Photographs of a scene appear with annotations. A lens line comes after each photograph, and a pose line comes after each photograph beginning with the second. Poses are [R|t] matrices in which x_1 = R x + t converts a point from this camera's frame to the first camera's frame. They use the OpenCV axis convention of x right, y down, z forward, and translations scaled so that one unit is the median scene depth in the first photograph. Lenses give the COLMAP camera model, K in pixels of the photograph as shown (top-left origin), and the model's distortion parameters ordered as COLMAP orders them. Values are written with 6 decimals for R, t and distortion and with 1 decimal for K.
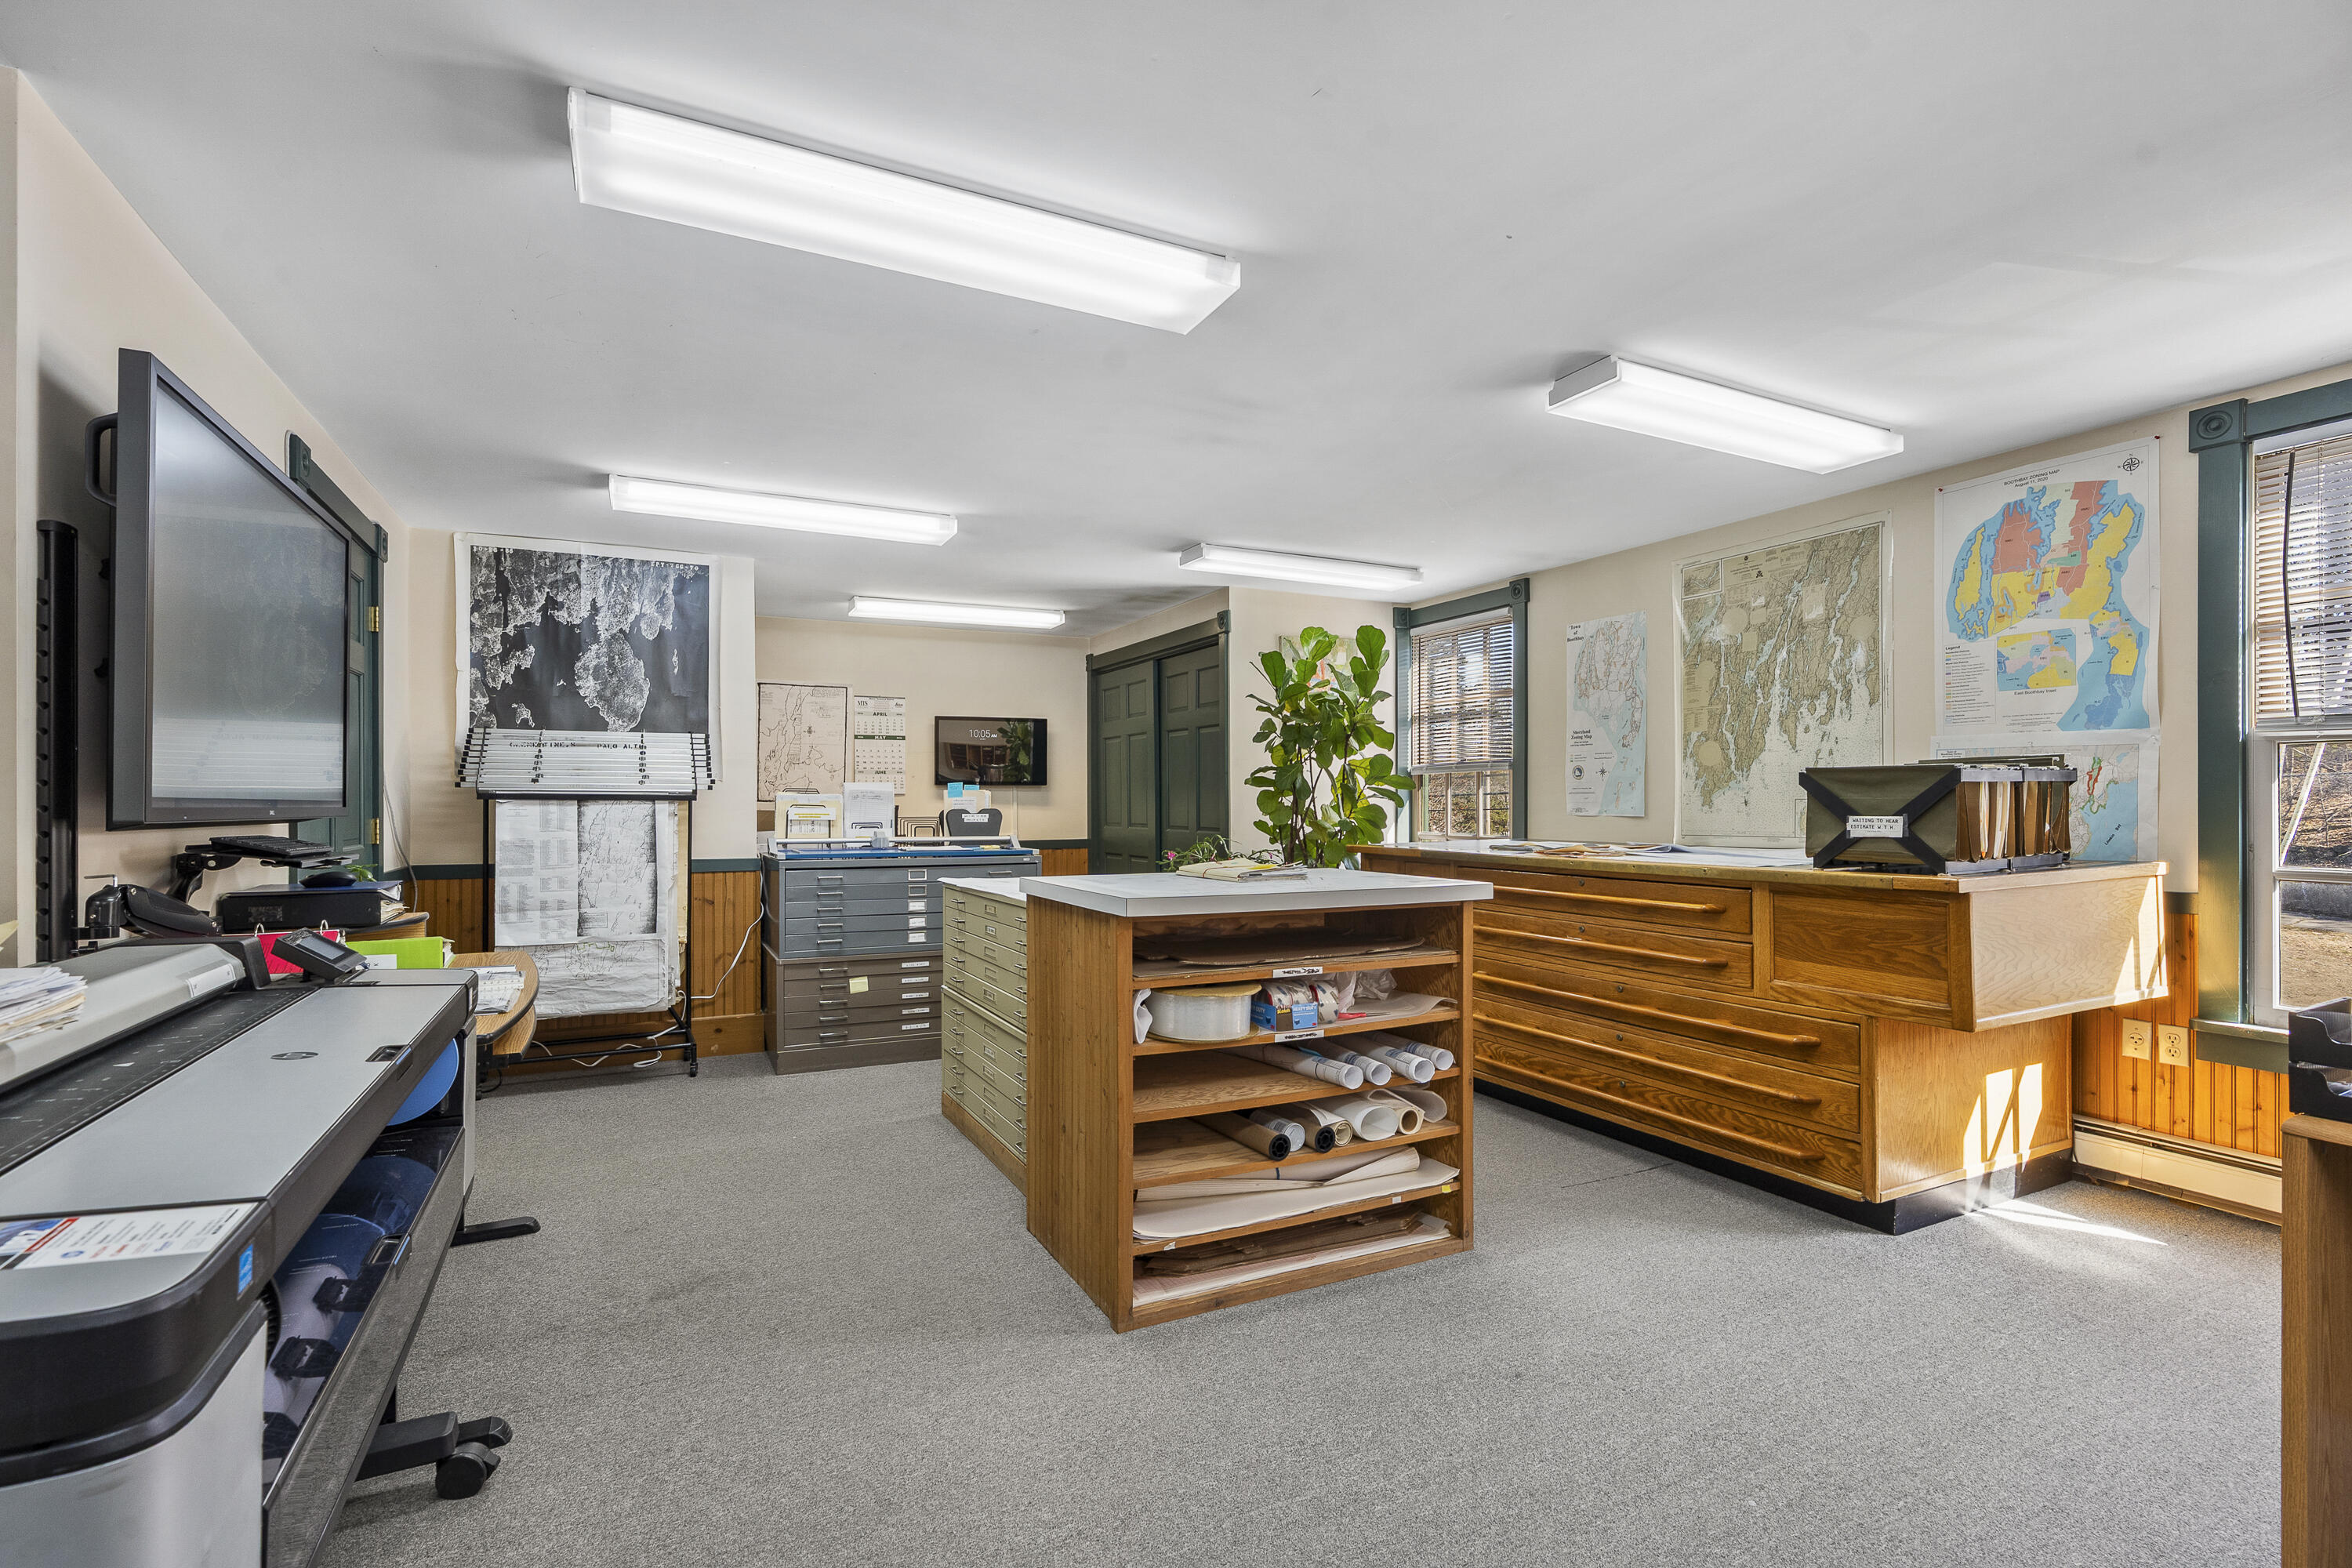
lens RADIAL K [[1076.9, 0, 1172.2], [0, 1076.9, 800.7], [0, 0, 1]] dist [-0.007589, 0.002090]
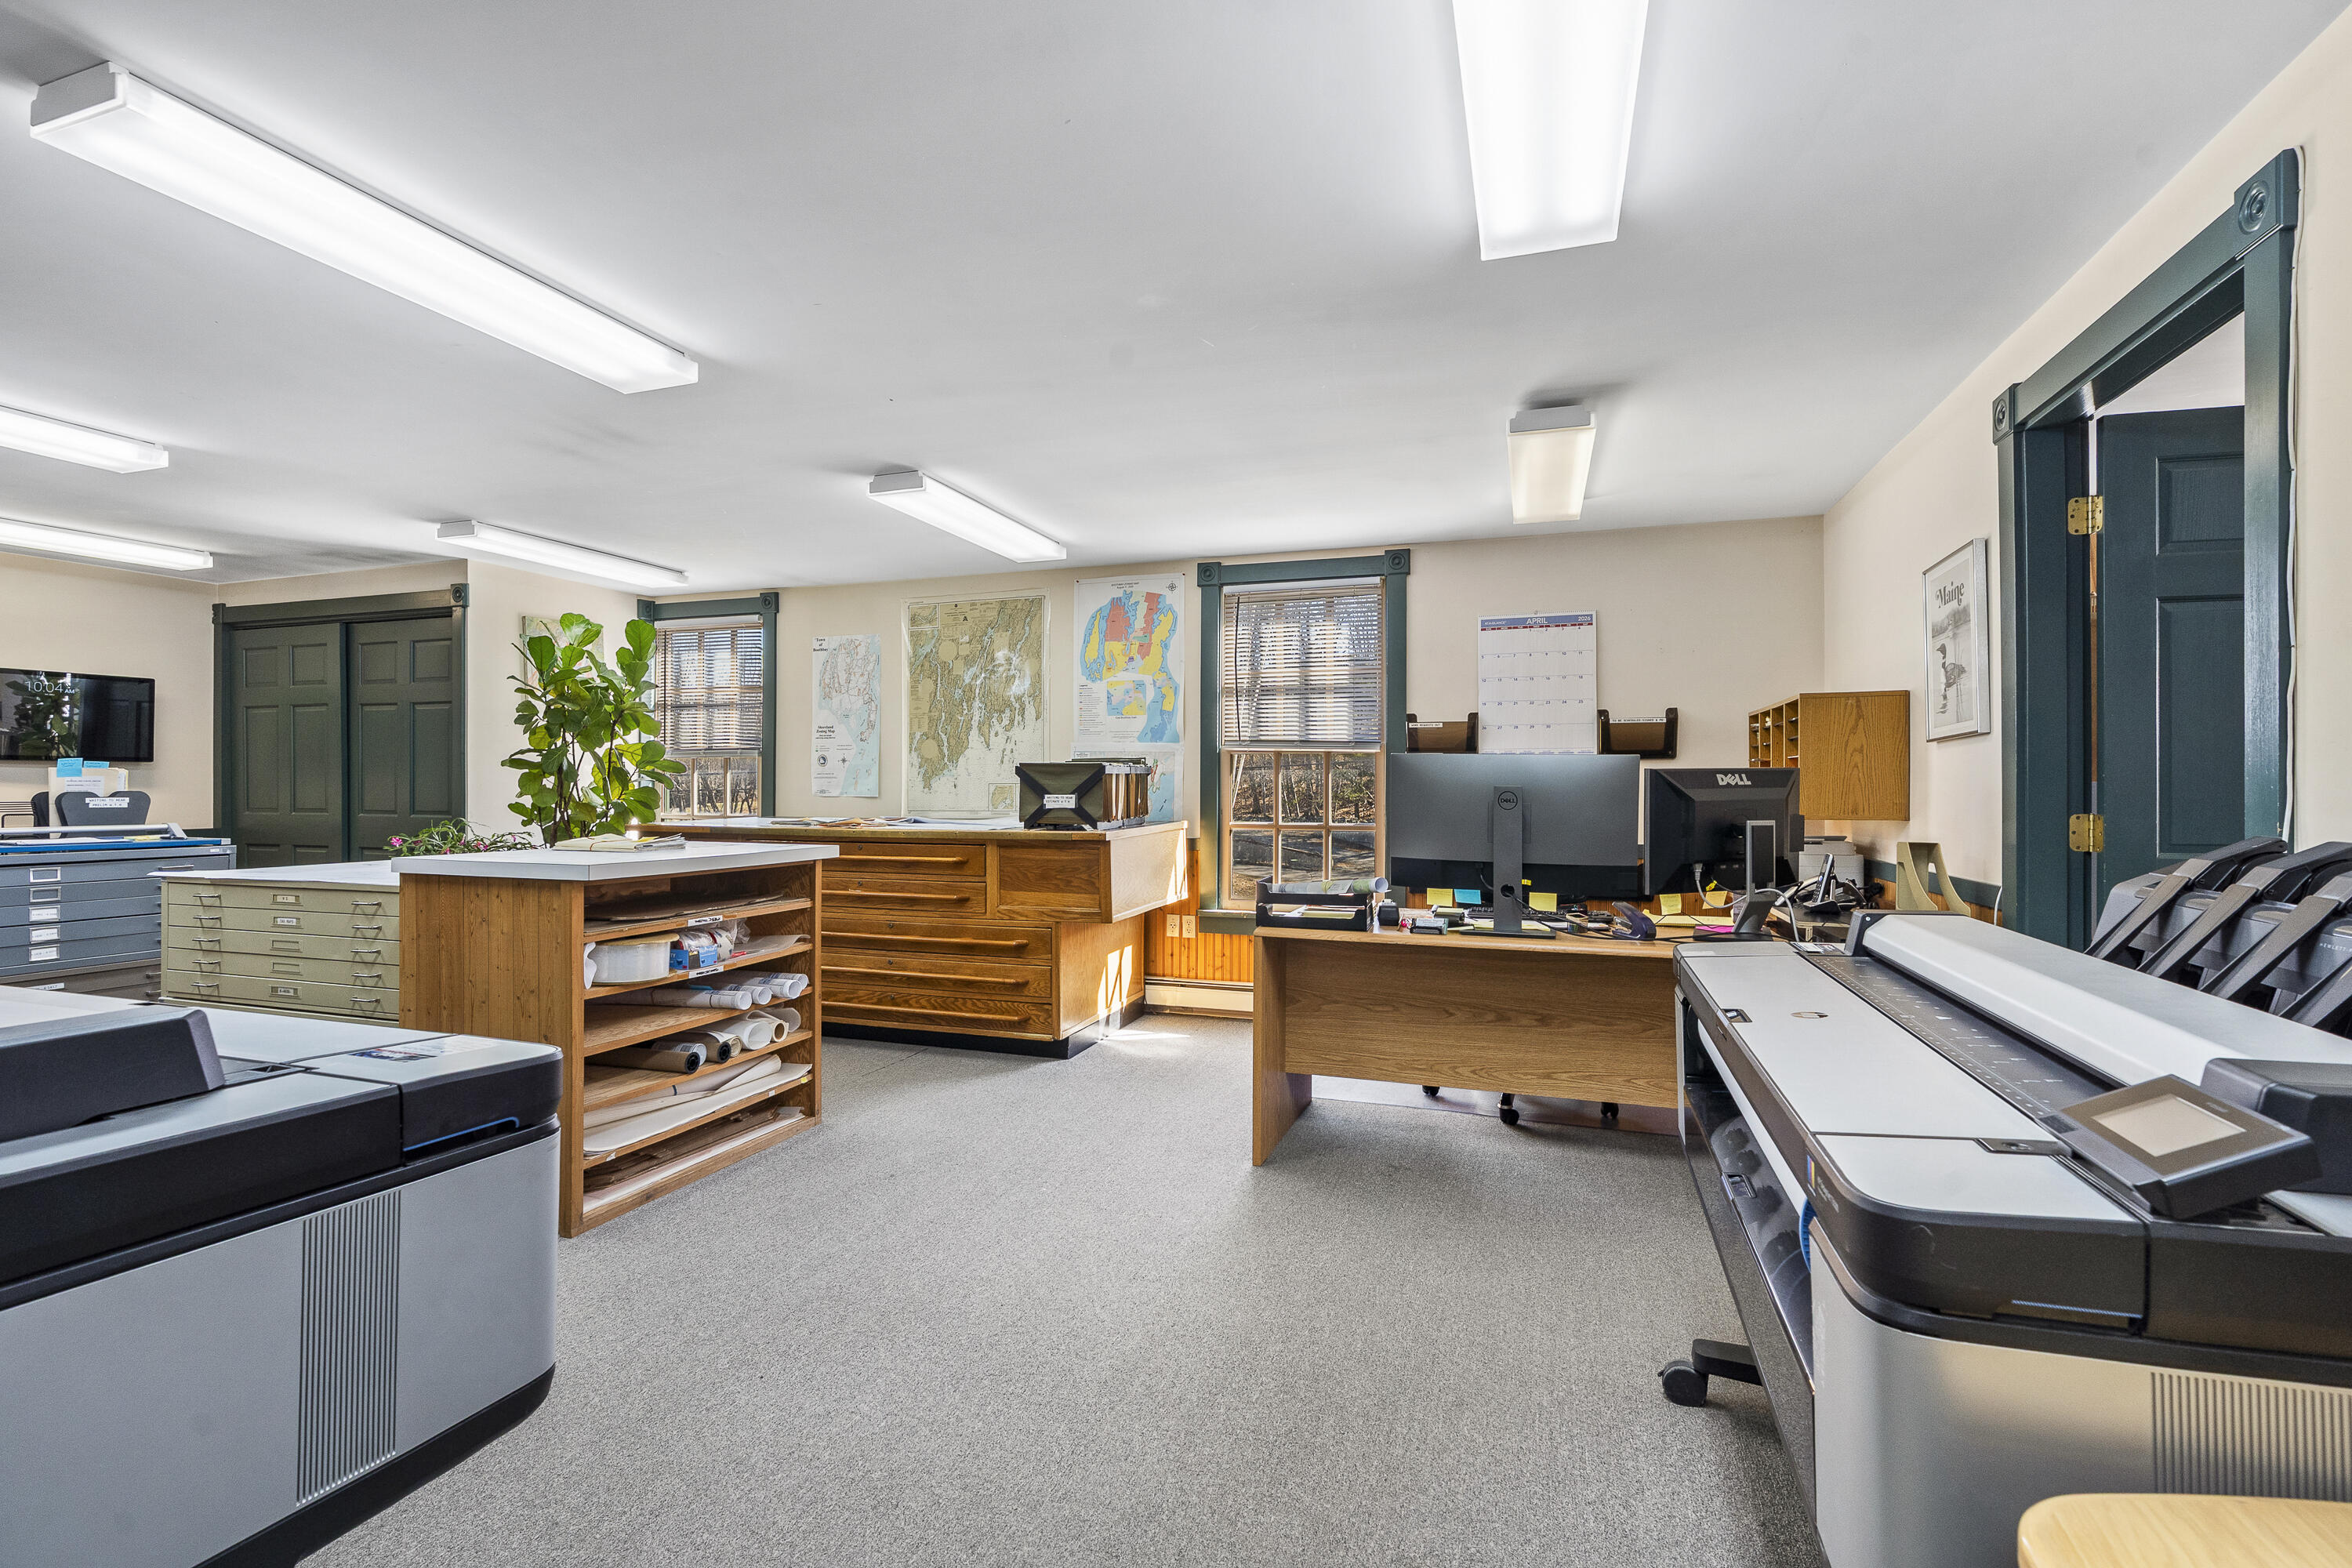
lens RADIAL K [[1076.9, 0, 1174.5], [0, 1076.9, 787.9], [0, 0, 1]] dist [-0.007589, 0.002090]
pose [[0.710737, 0.000689, 0.703458, -0.309392], [-0.003809, 0.999989, 0.002870, -0.000643], [-0.703448, -0.004719, 0.710731, -0.221520]]
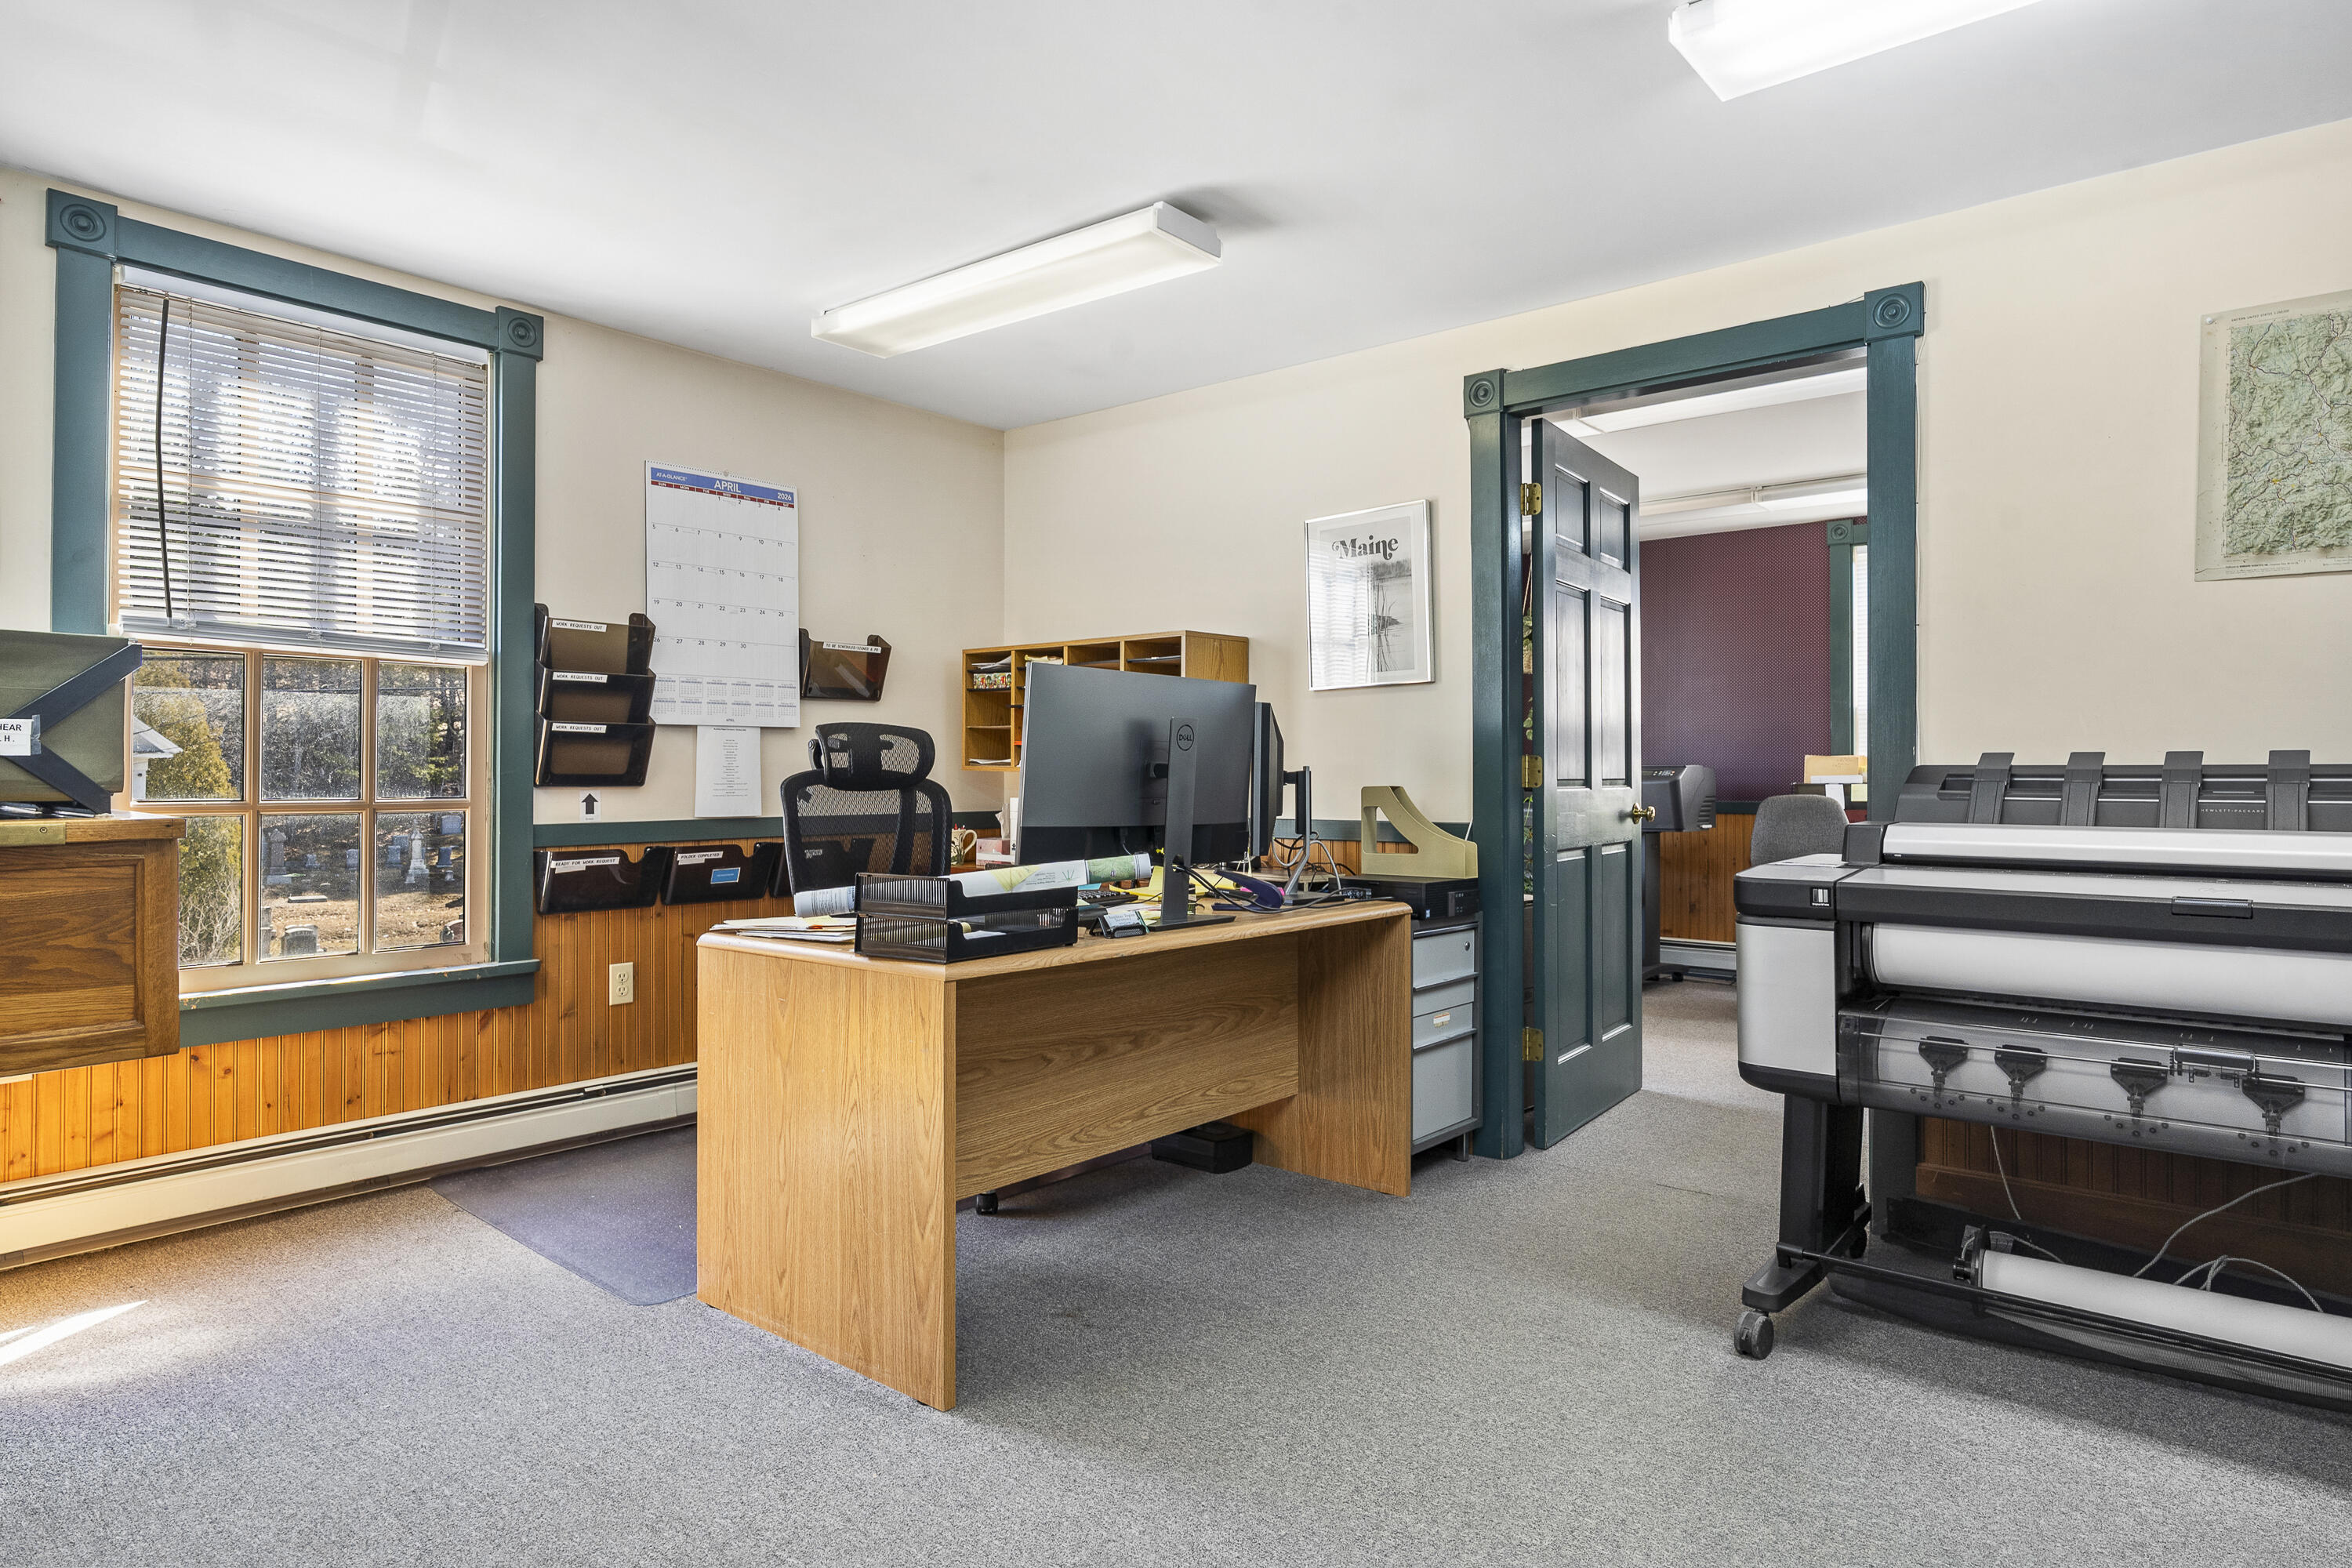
lens RADIAL K [[1355.7, 0, 1172.9], [0, 1355.7, 768.6], [0, 0, 1]] dist [-0.003454, 0.000917]
pose [[-0.405863, 0.003361, 0.913928, -0.211367], [-0.003238, 0.999982, -0.005116, 0.038475], [-0.913928, -0.005035, -0.405844, 0.659013]]
